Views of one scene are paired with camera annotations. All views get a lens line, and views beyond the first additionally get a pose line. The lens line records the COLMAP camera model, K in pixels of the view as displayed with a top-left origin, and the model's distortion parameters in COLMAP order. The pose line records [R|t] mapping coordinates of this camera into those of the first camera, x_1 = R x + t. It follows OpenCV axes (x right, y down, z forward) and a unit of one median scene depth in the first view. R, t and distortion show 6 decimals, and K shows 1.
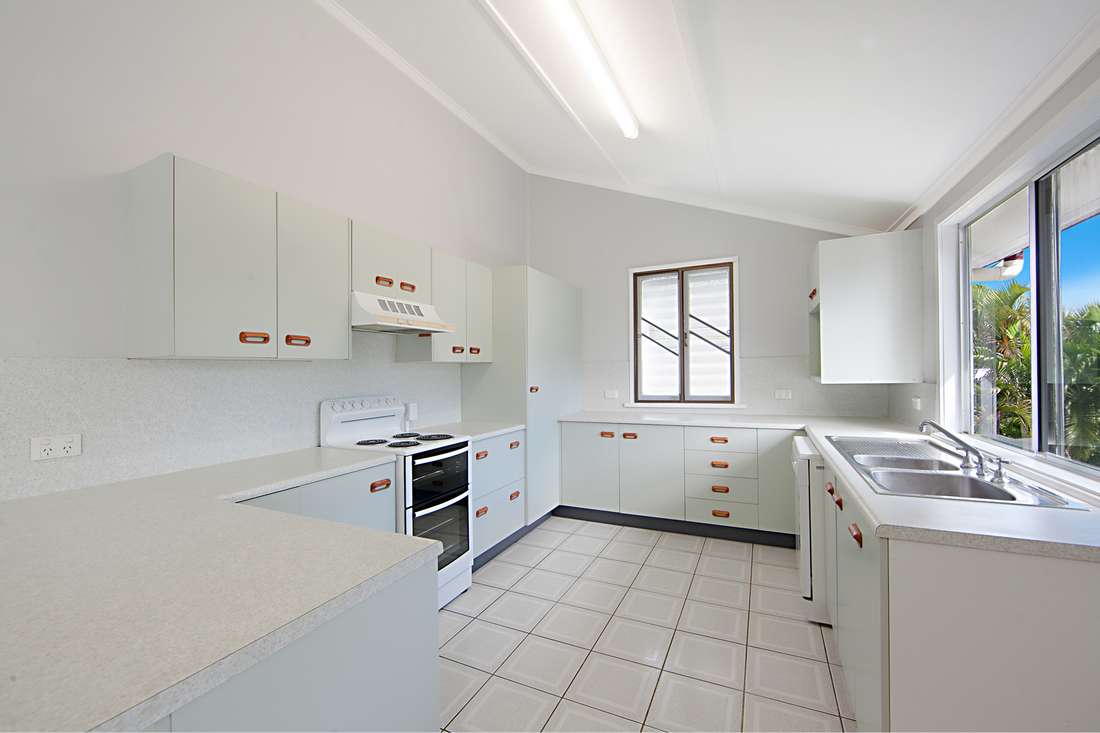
lens RADIAL K [[439.0, 0, 557.8], [0, 439.0, 369.9], [0, 0, 1]] dist [0.003116, -0.000283]
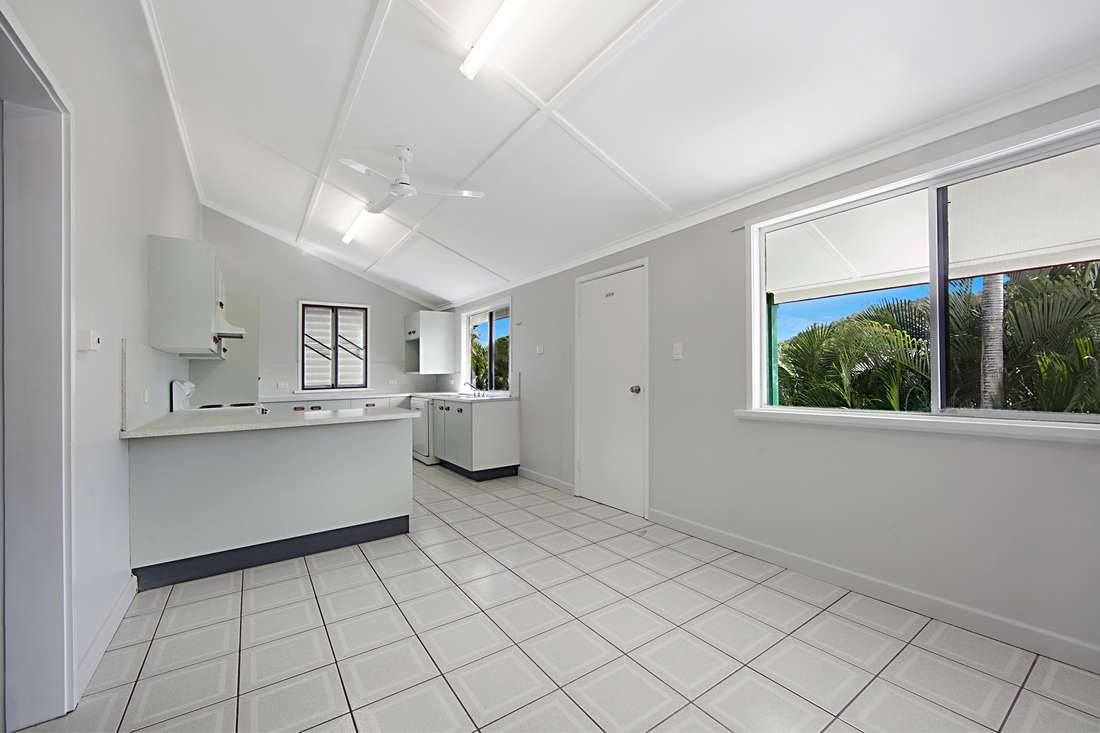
lens RADIAL K [[439.0, 0, 557.5], [0, 439.0, 361.7], [0, 0, 1]] dist [0.003116, -0.000283]
pose [[0.499709, 0.033776, 0.865535, -0.707600], [0.002361, 0.999183, -0.040355, 0.041493], [-0.866190, 0.022209, 0.499221, -0.520356]]
